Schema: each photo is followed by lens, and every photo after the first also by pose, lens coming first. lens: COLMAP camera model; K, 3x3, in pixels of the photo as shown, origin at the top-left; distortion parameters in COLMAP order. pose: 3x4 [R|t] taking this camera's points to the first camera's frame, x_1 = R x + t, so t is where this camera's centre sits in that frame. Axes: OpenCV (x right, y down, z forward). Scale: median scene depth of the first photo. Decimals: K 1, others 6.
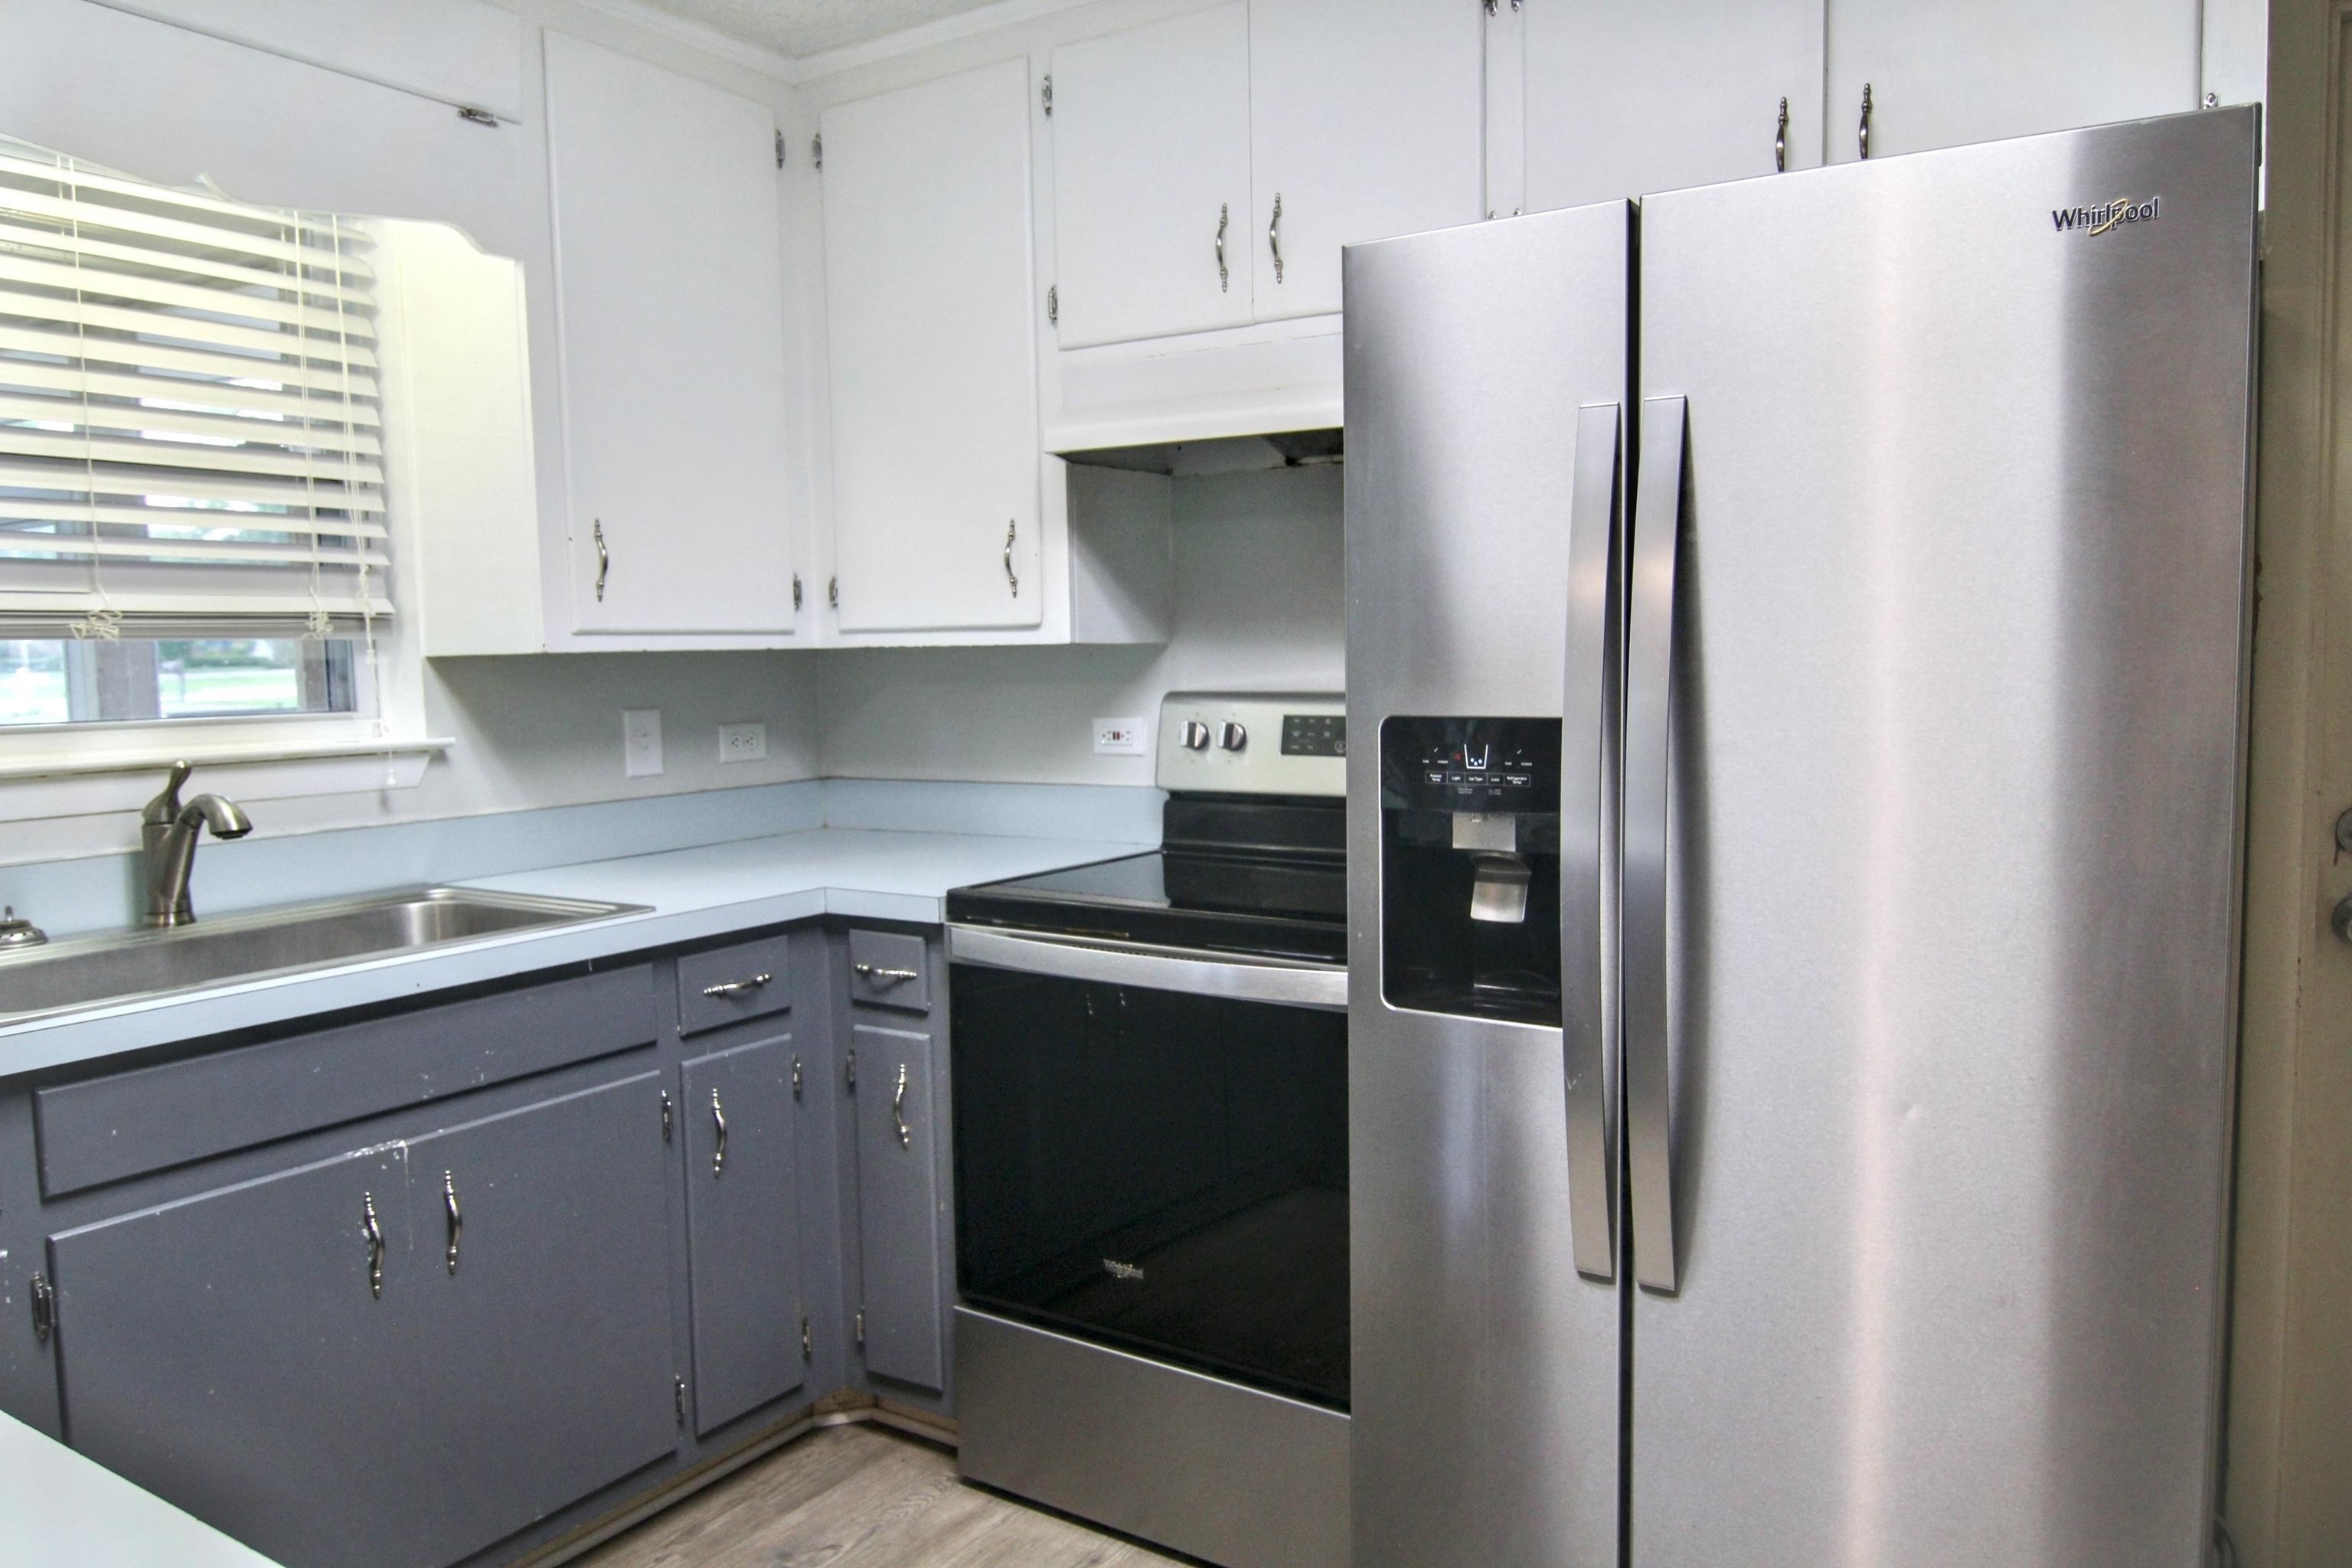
lens RADIAL K [[1654.3, 0, 1173.3], [0, 1654.3, 777.5], [0, 0, 1]] dist [-0.001366, -0.012606]
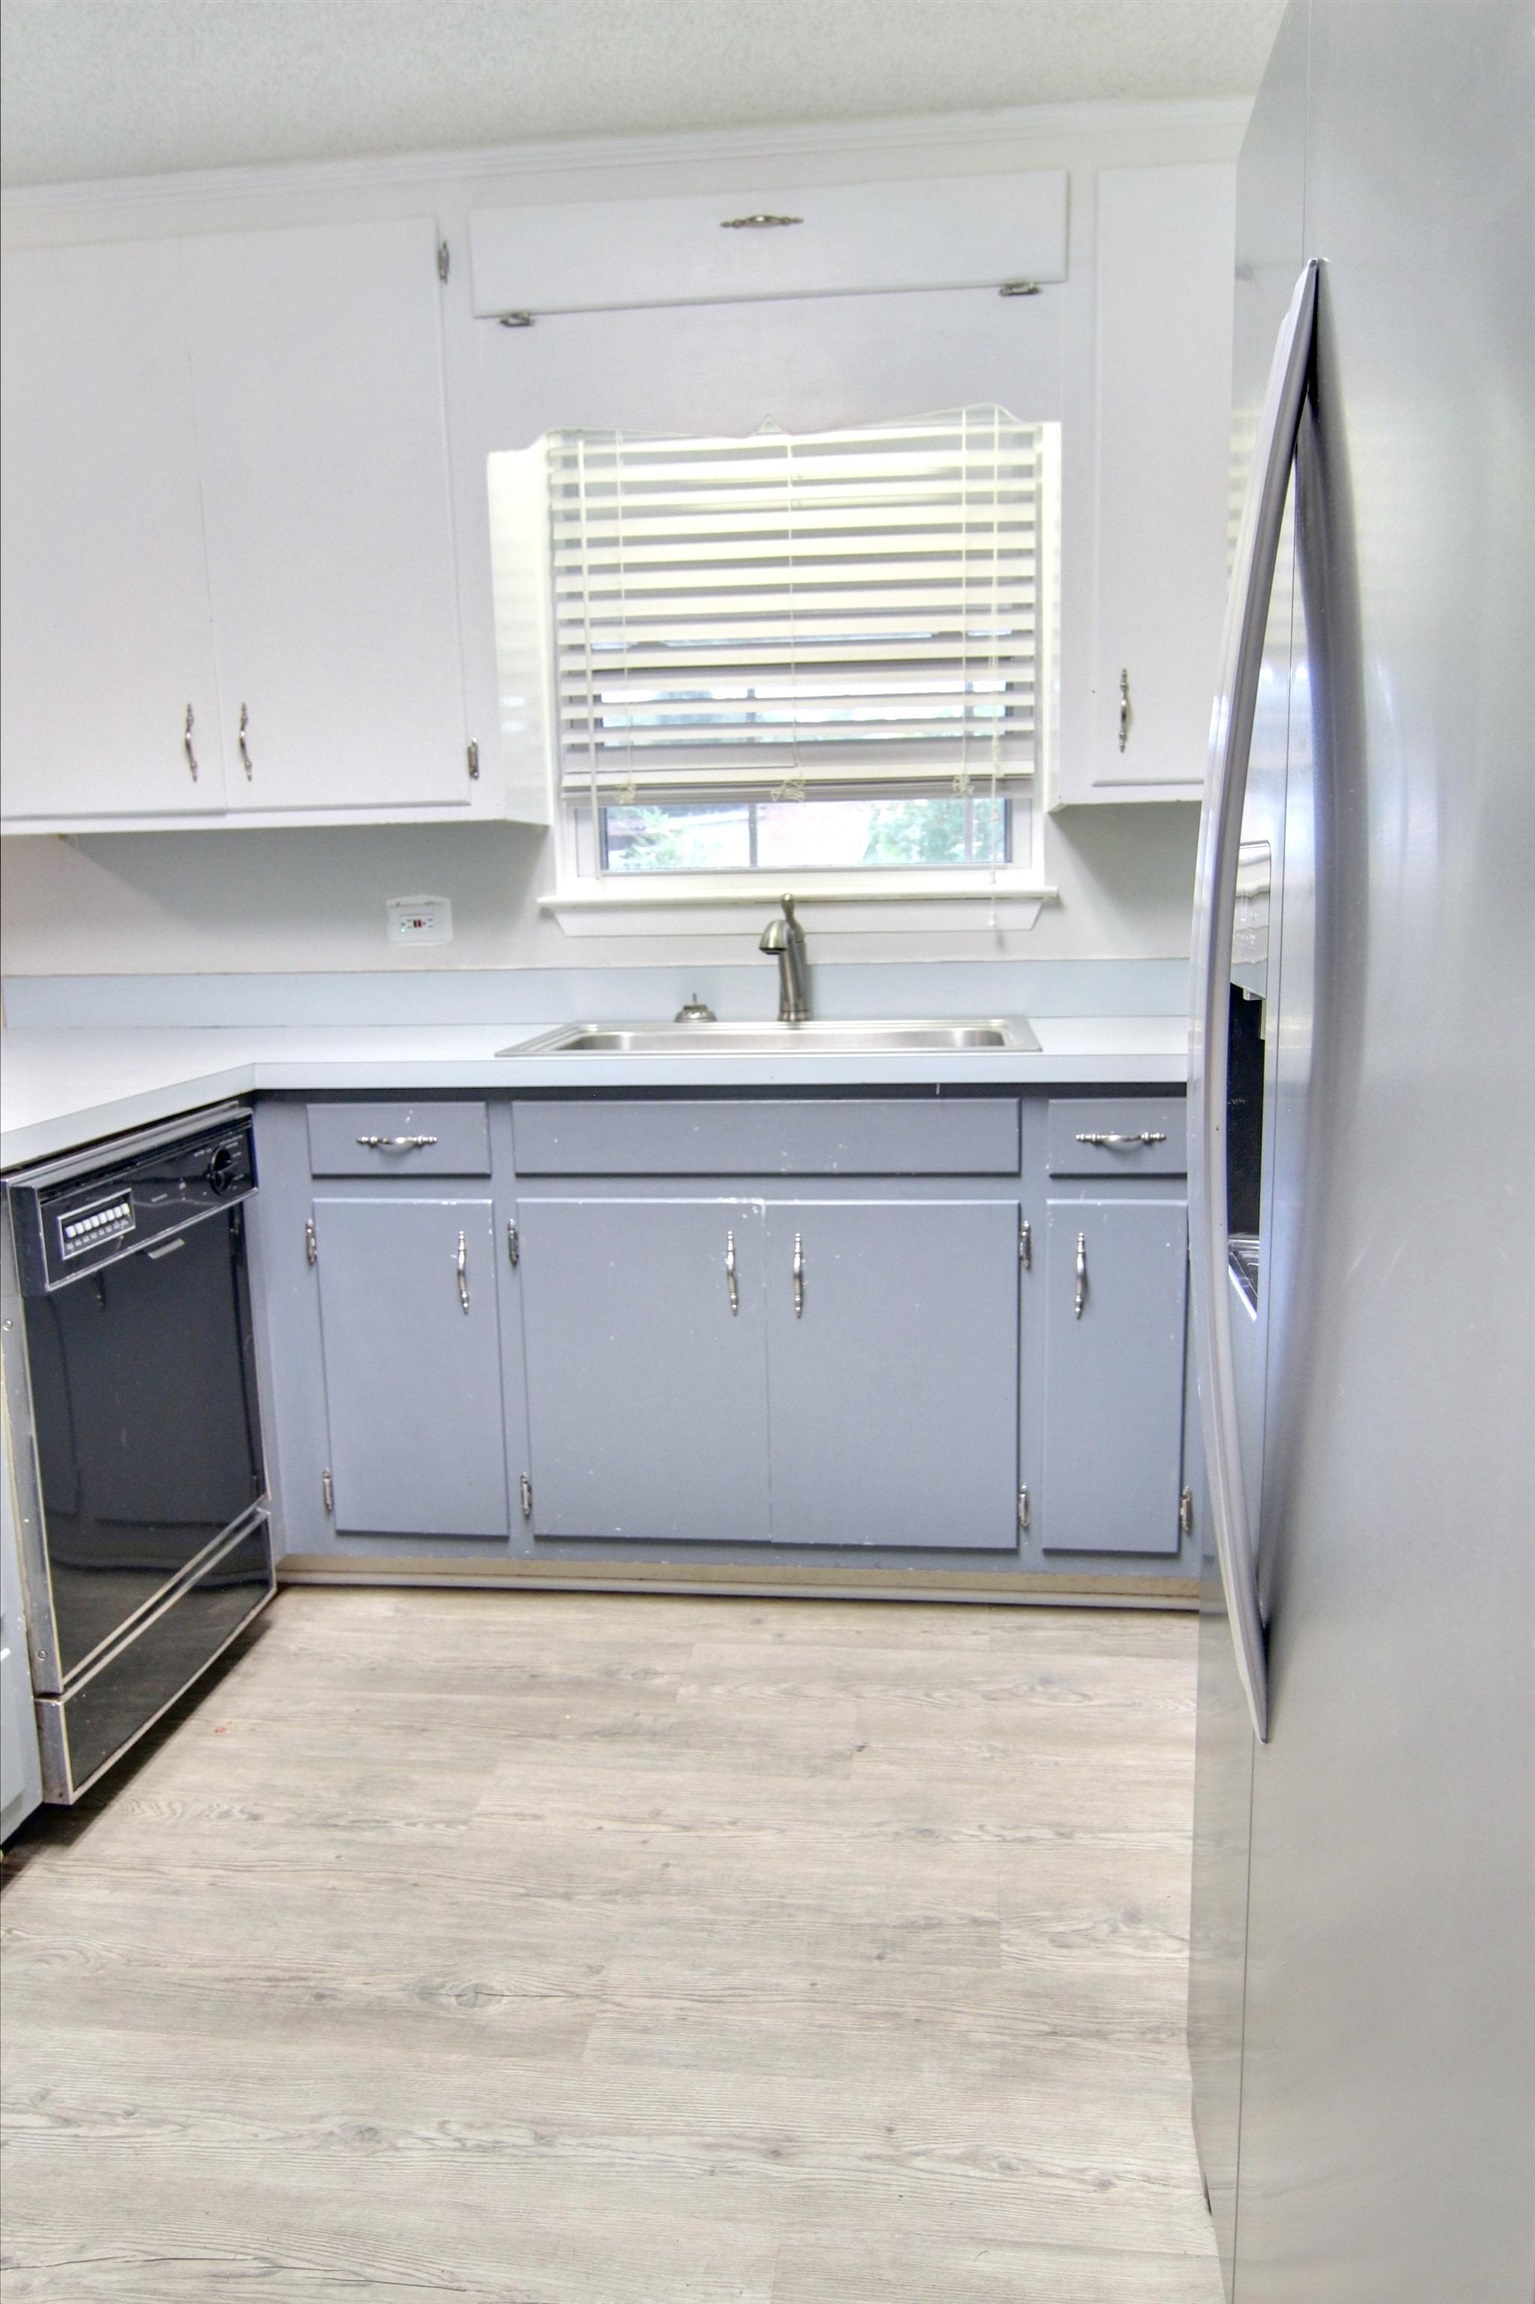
lens RADIAL K [[1620.5, 0, 769.8], [0, 1620.5, 1162.0], [0, 0, 1]] dist [-0.001366, -0.012606]
pose [[0.436369, 0.165021, -0.884506, 0.485763], [-0.054992, 0.986091, 0.156843, -0.001763], [0.898086, -0.019801, 0.439374, 0.362010]]
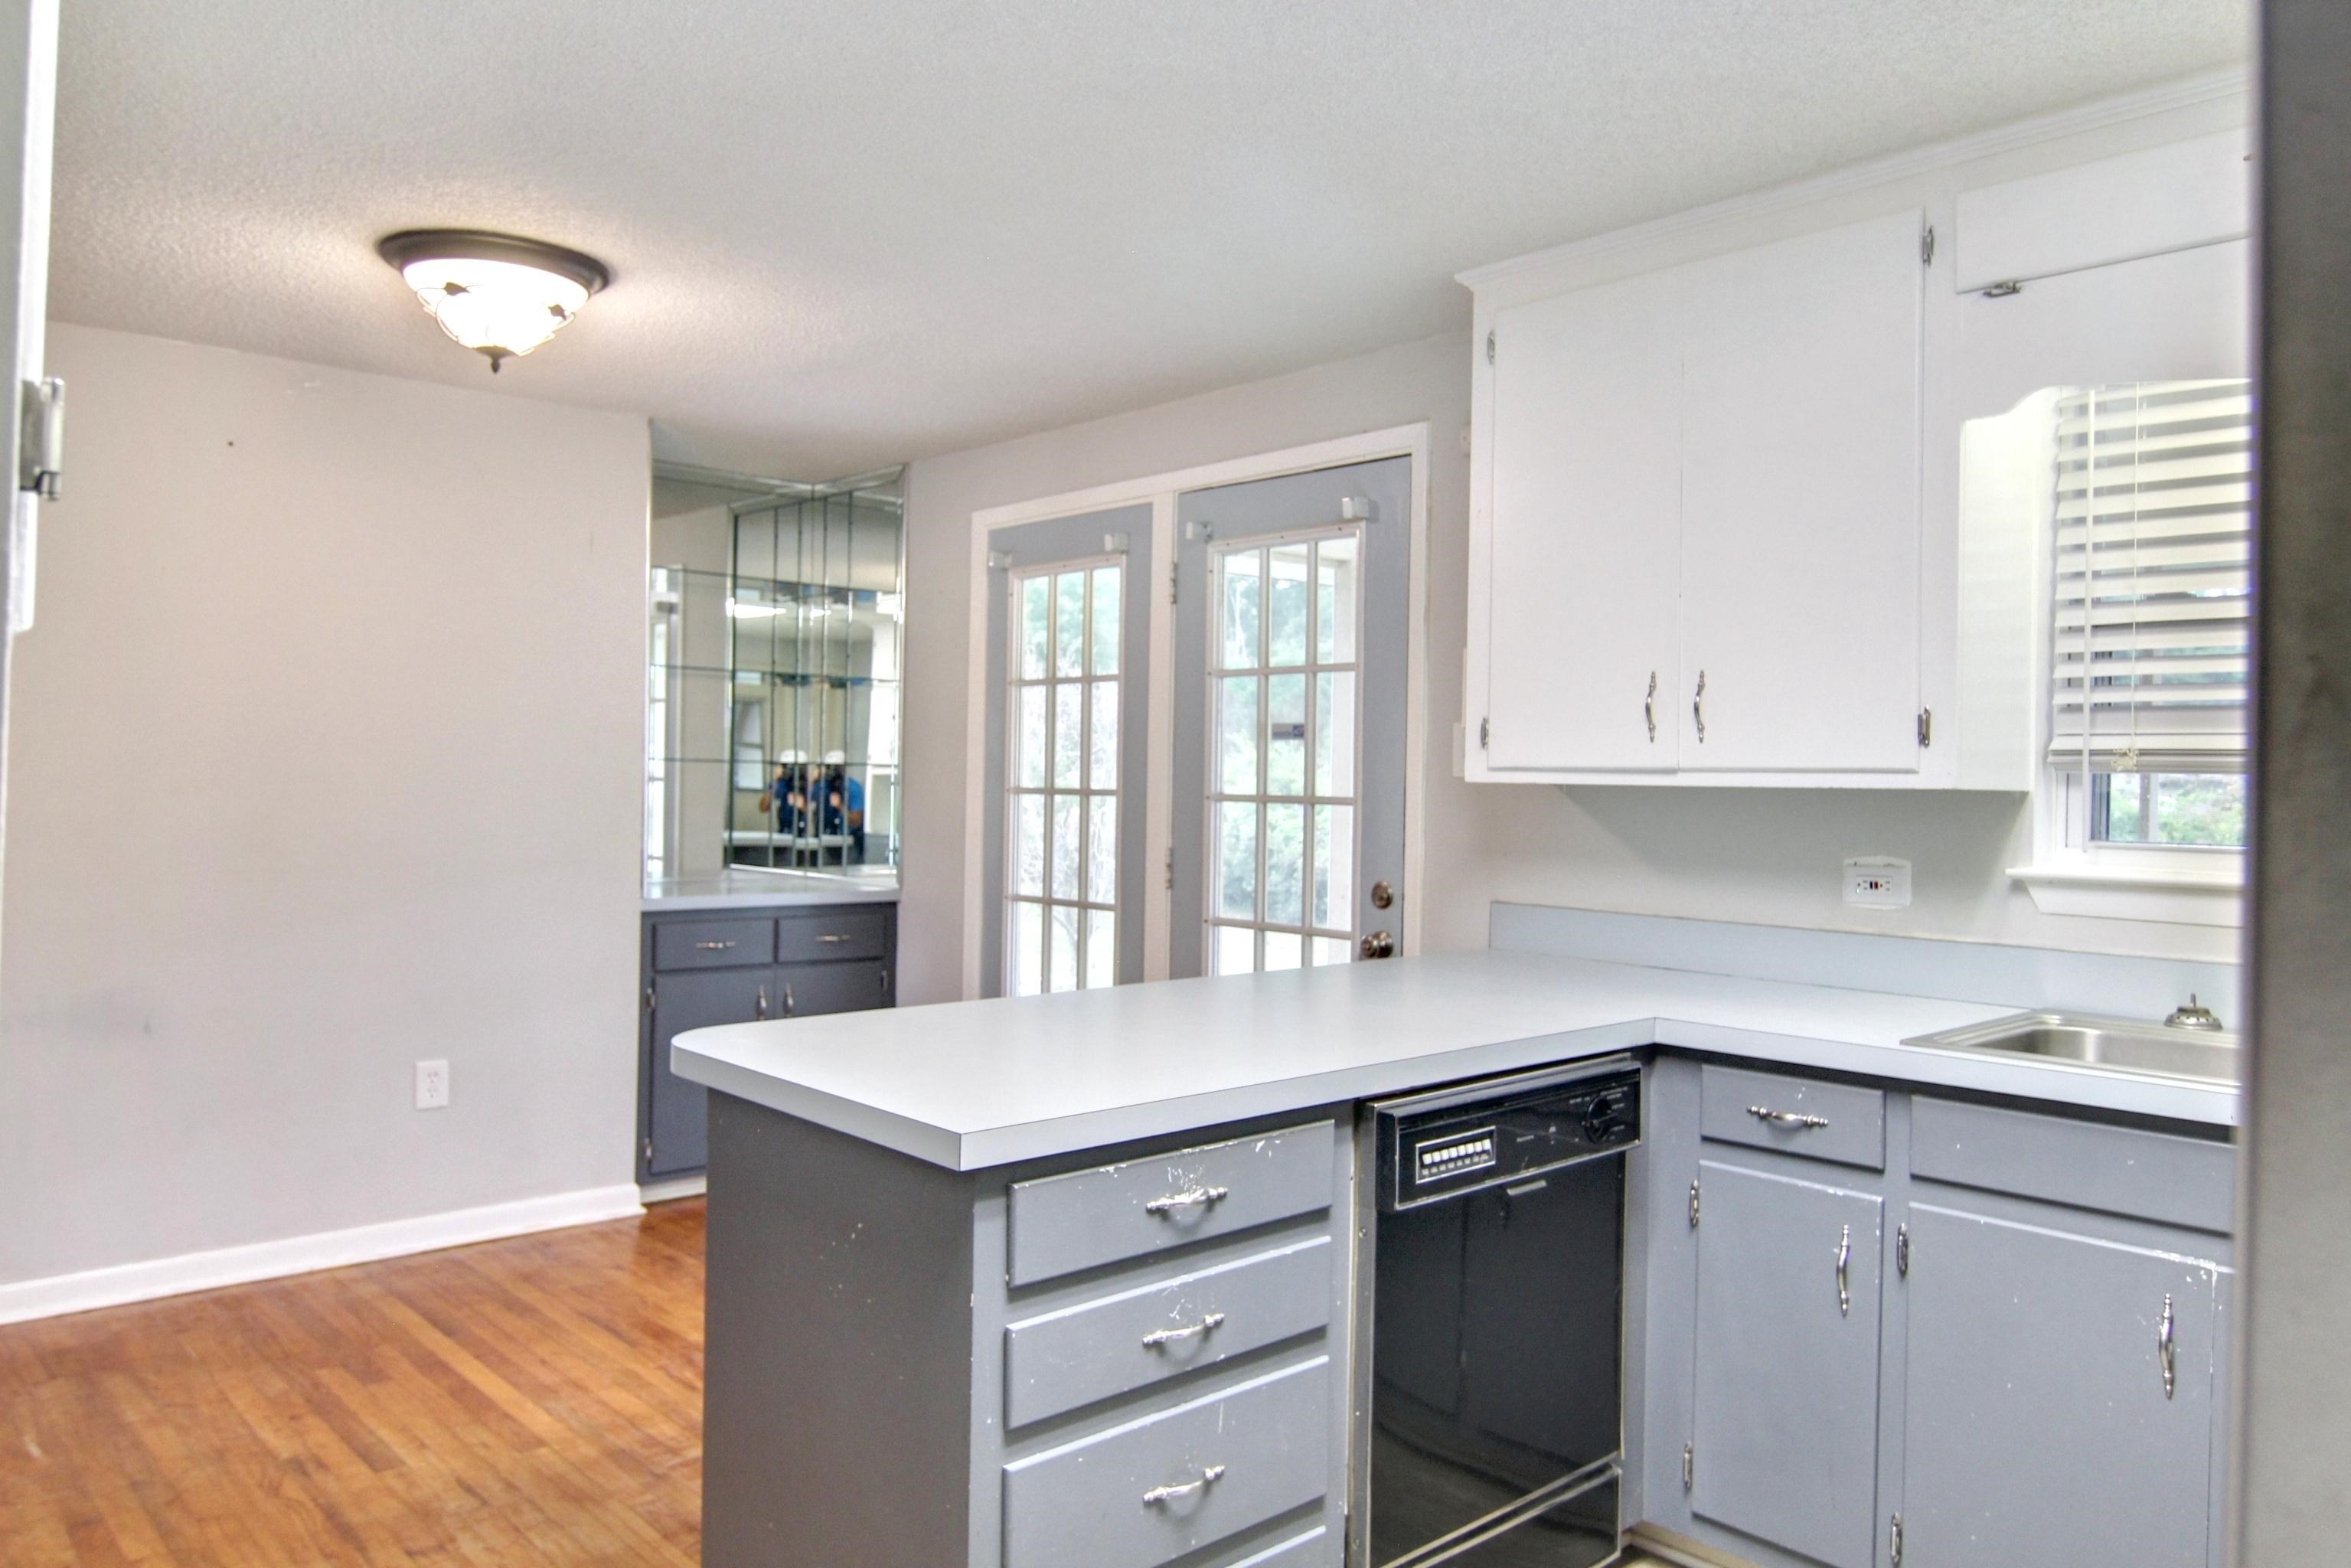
lens RADIAL K [[1653.7, 0, 1176.5], [0, 1653.7, 770.6], [0, 0, 1]] dist [-0.001366, -0.012606]
pose [[-0.264788, 0.013228, -0.964216, 0.544549], [-0.084261, 0.995764, 0.036800, -0.055815], [0.960618, 0.090990, -0.262552, 0.482699]]
